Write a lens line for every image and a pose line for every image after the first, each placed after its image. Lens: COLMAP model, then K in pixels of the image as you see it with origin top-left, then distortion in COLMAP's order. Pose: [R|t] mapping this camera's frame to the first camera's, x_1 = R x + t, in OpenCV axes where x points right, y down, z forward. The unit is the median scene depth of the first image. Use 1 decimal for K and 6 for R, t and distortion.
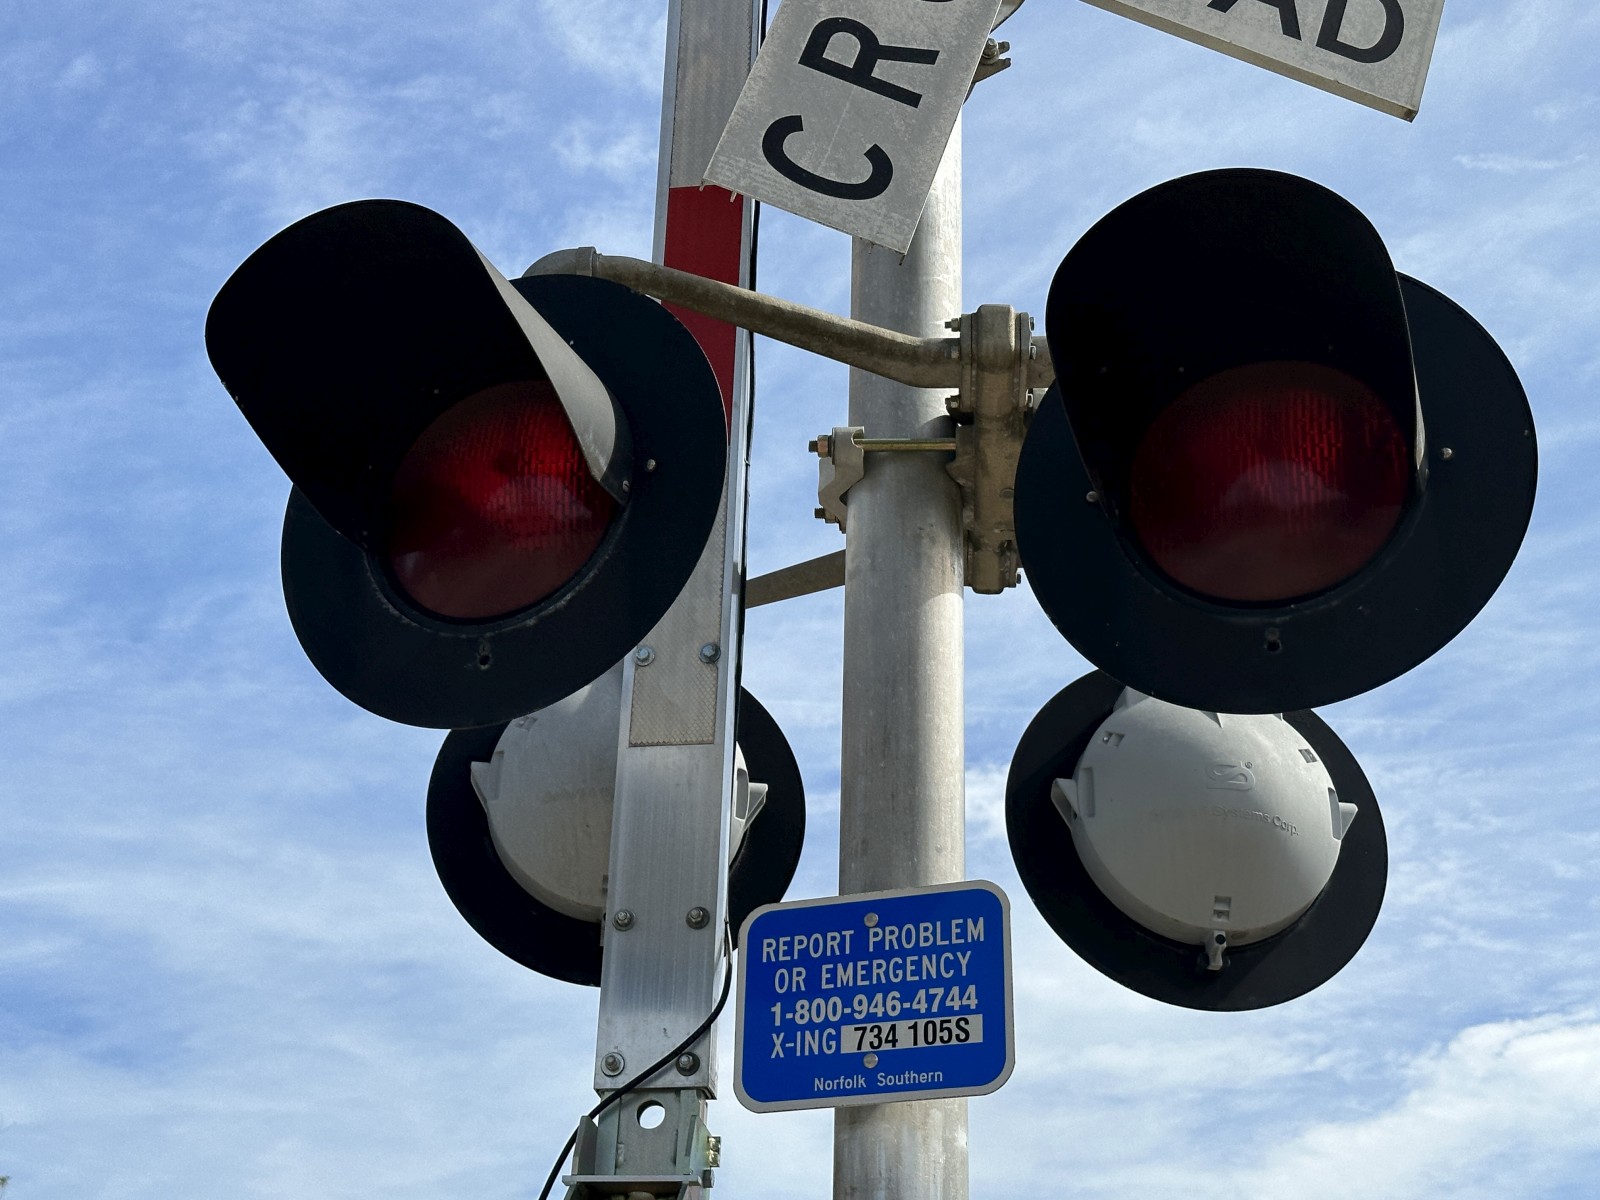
lens RADIAL K [[2381.4, 0, 783.3], [0, 2381.4, 547.5], [0, 0, 1]] dist [0.140496, 0.000000]
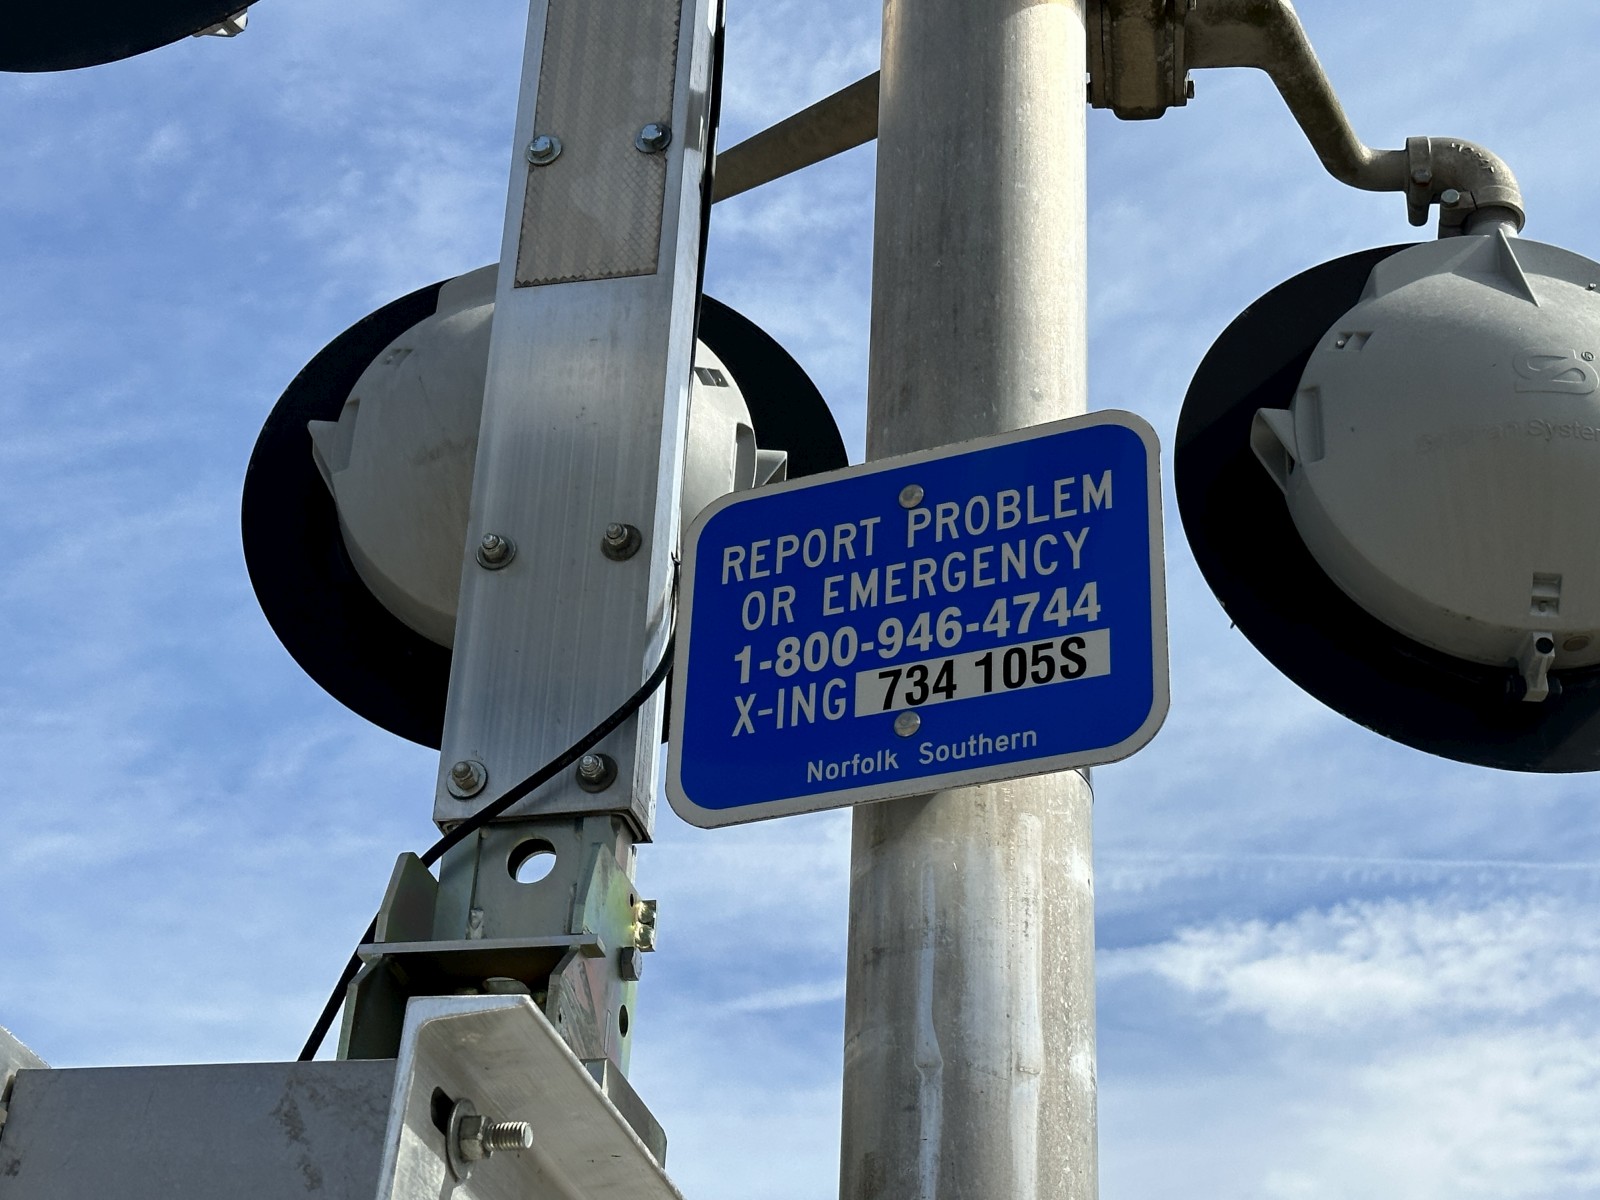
lens RADIAL K [[2772.4, 0, 800.6], [0, 2772.4, 582.9], [0, 0, 1]] dist [0.127166, 0.000000]
pose [[0.997768, -0.021367, -0.063263, 0.051375], [0.019075, 0.999147, -0.036622, 0.198811], [0.063991, 0.035334, 0.997325, 0.356456]]
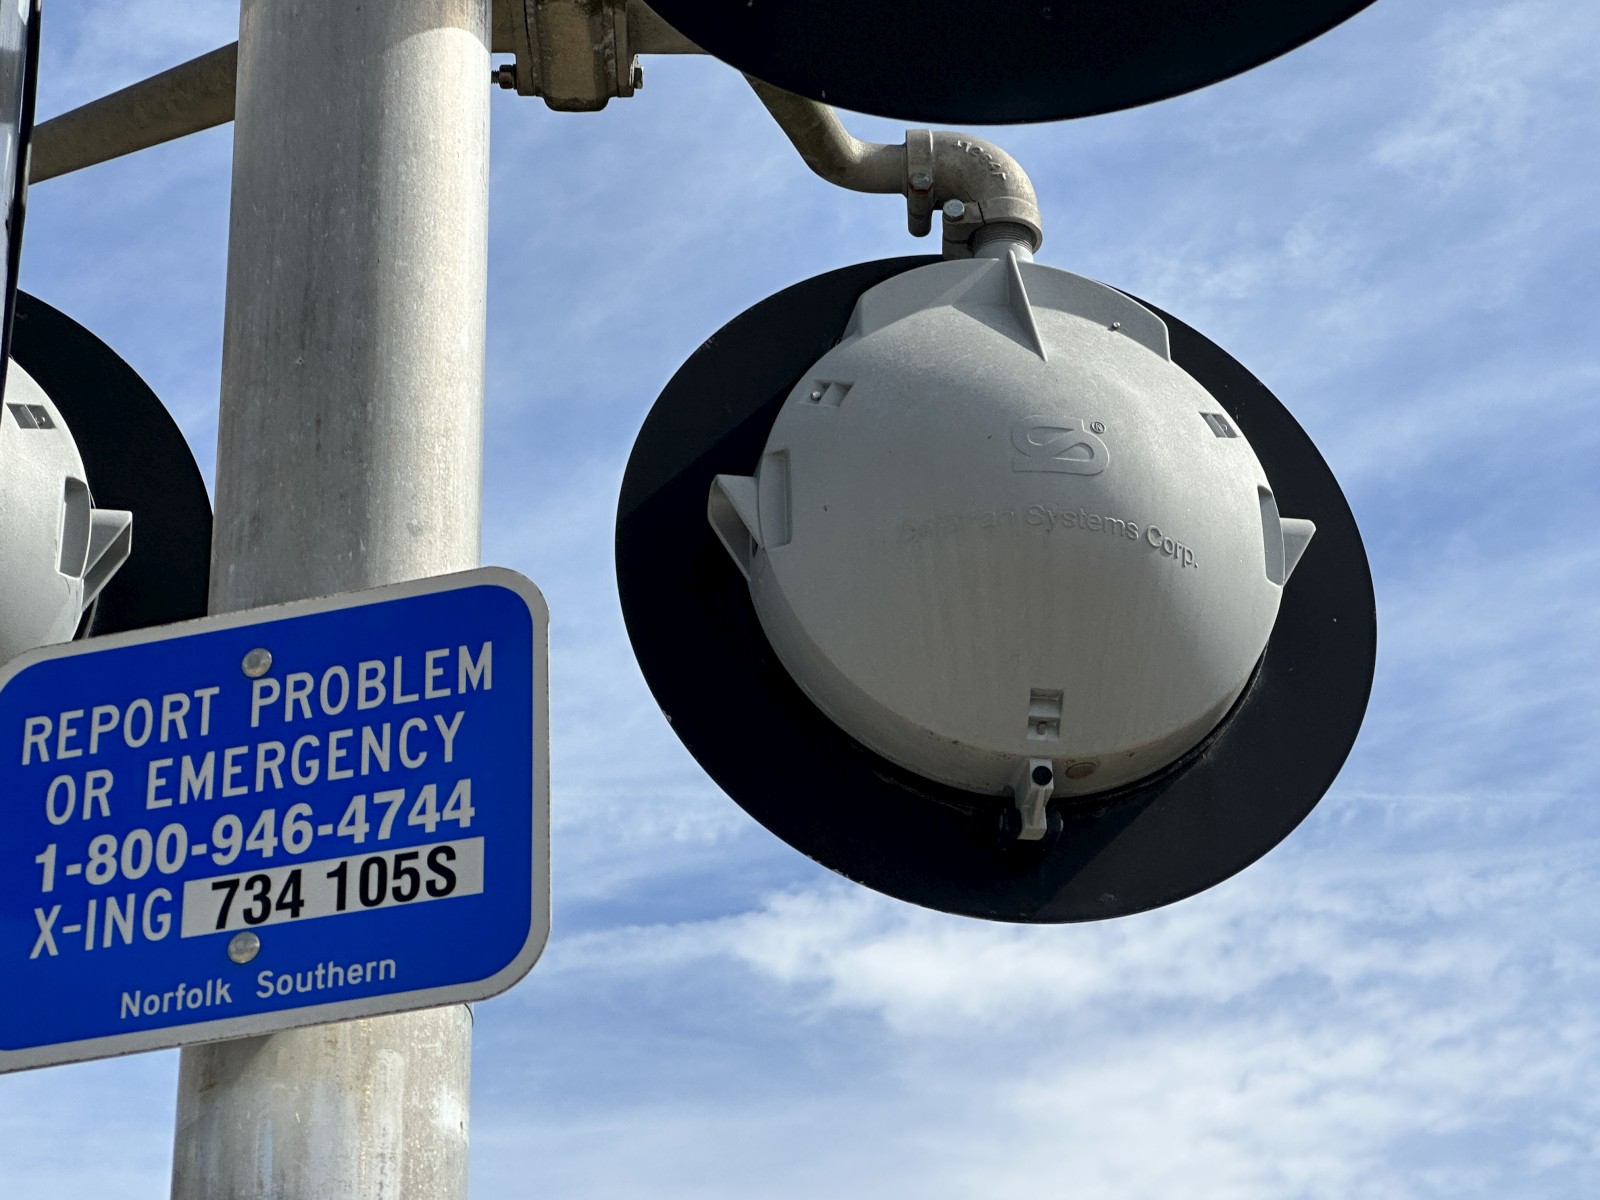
lens RADIAL K [[3938.8, 0, 816.7], [0, 3938.8, 555.1], [0, 0, 1]] dist [0.239909, 0.000000]
pose [[0.996567, -0.014022, 0.081597, 0.082533], [0.013700, 0.999896, 0.004497, 0.132851], [-0.081652, -0.003363, 0.996655, 0.226070]]
